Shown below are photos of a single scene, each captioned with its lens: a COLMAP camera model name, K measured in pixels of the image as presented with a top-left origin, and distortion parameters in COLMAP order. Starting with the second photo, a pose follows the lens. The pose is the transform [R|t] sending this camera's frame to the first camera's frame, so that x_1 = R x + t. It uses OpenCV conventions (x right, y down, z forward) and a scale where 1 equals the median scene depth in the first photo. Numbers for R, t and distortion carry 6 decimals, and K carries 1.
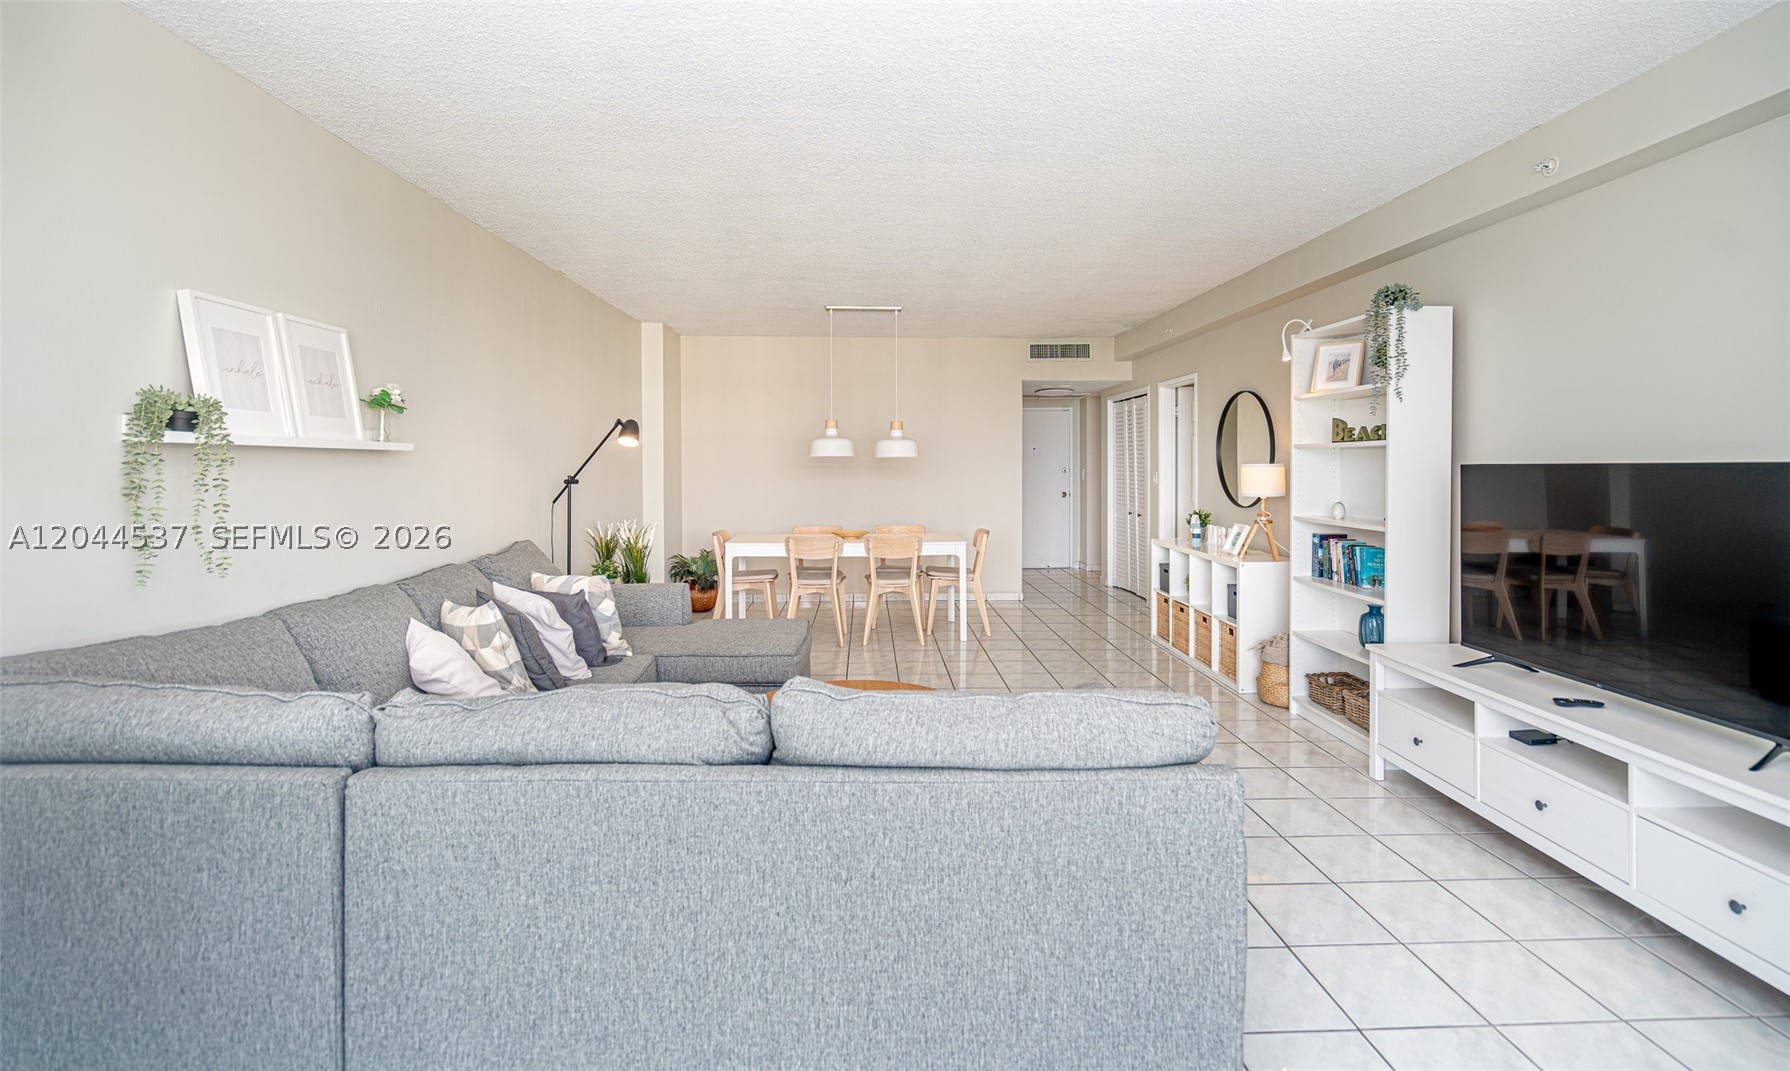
lens RADIAL K [[807.0, 0, 894.0], [0, 807.0, 472.1], [0, 0, 1]] dist [-0.003107, 0.000058]
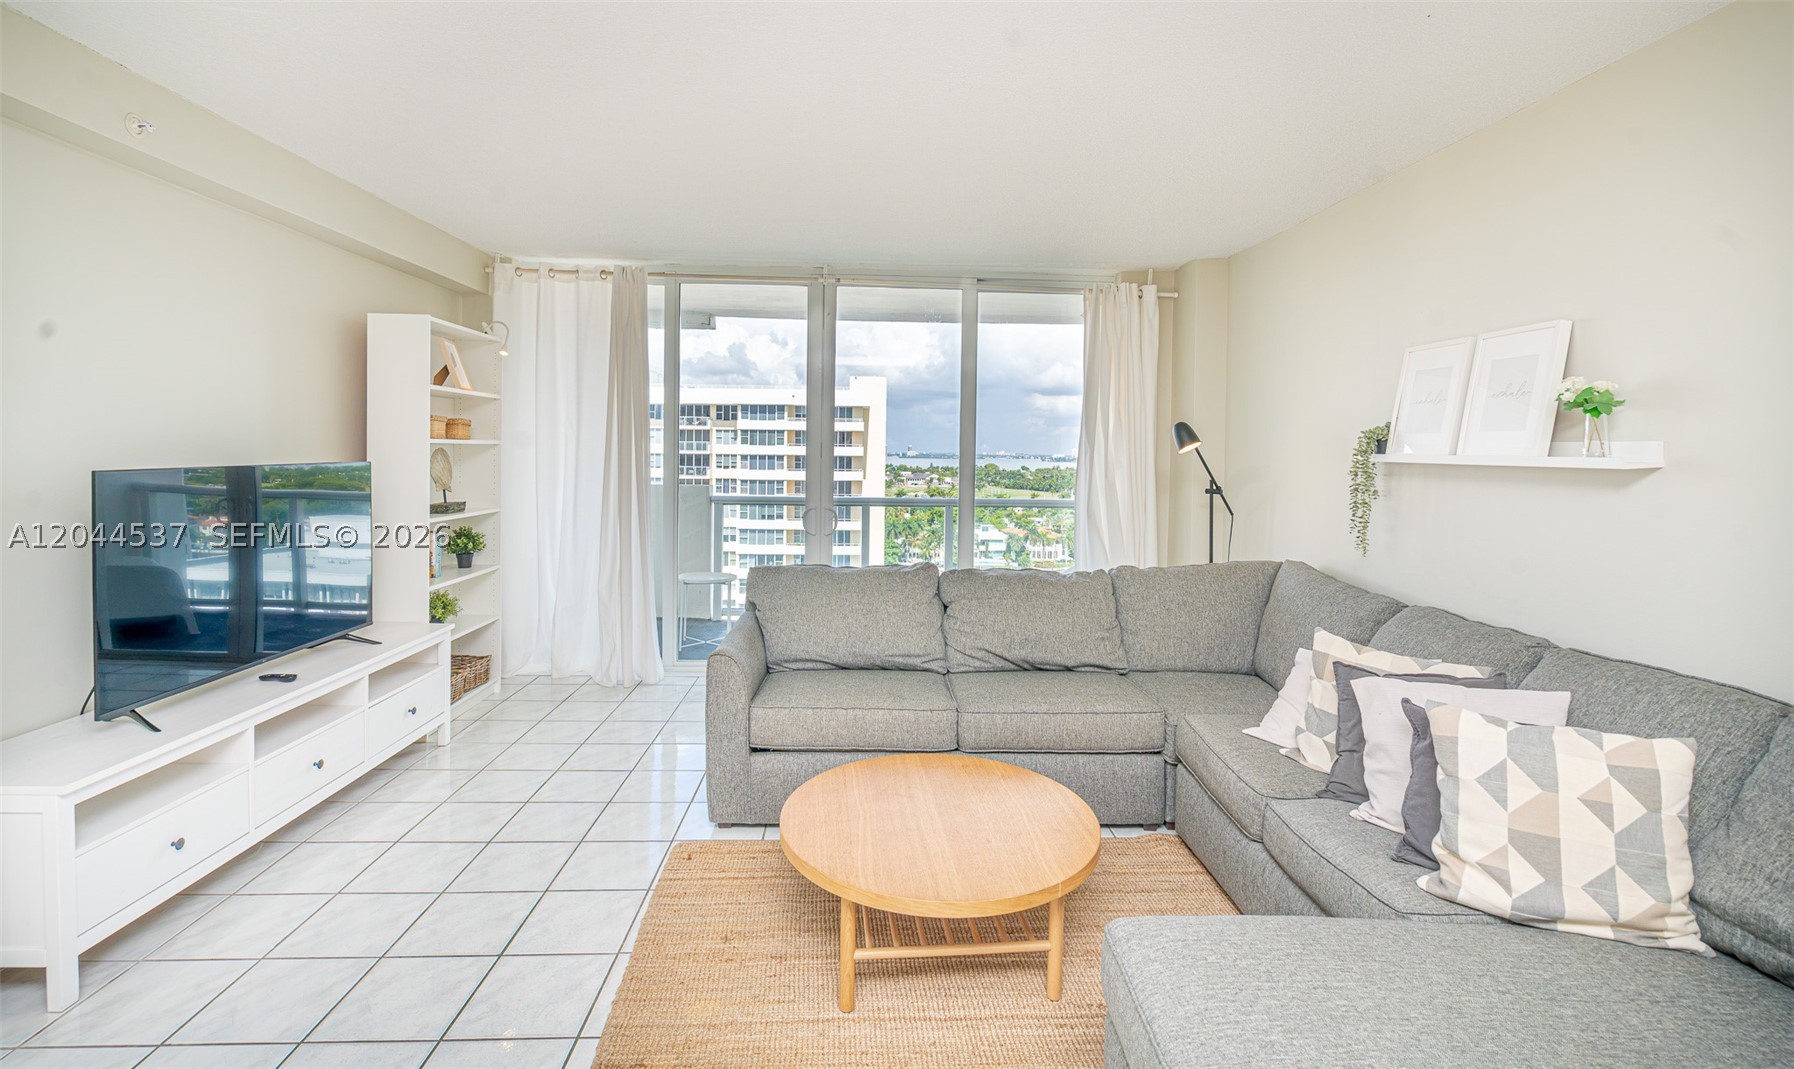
lens RADIAL K [[808.8, 0, 896.0], [0, 808.8, 471.0], [0, 0, 1]] dist [-0.003107, 0.000058]
pose [[-0.999903, -0.010910, -0.008668, 0.000521], [-0.011233, 0.999211, 0.038087, -0.024224], [0.008246, 0.038181, -0.999237, 0.920775]]
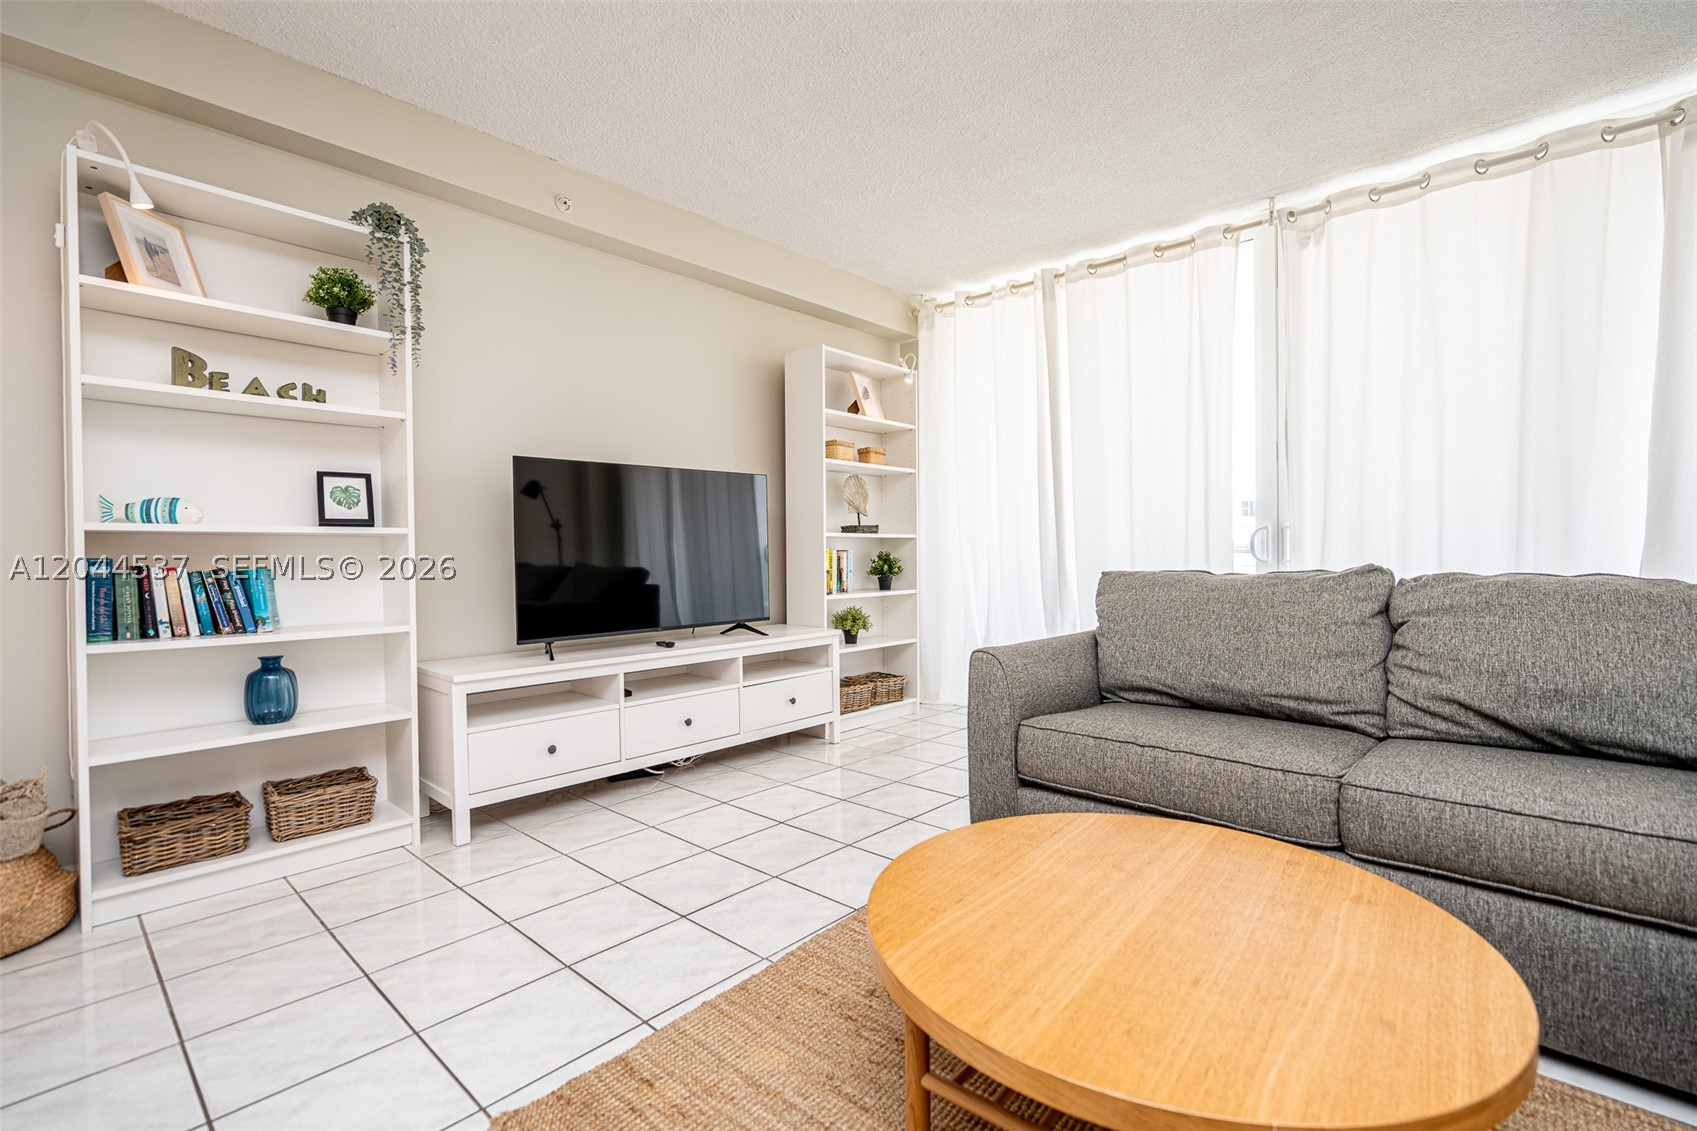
lens RADIAL K [[762.2, 0, 844.3], [0, 762.2, 565.3], [0, 0, 1]] dist [-0.003579, 0.000727]
pose [[-0.710449, 0.003137, 0.703742, -0.111168], [0.023241, 0.999549, 0.019007, 0.060047], [-0.703365, 0.029859, -0.710201, 0.731608]]
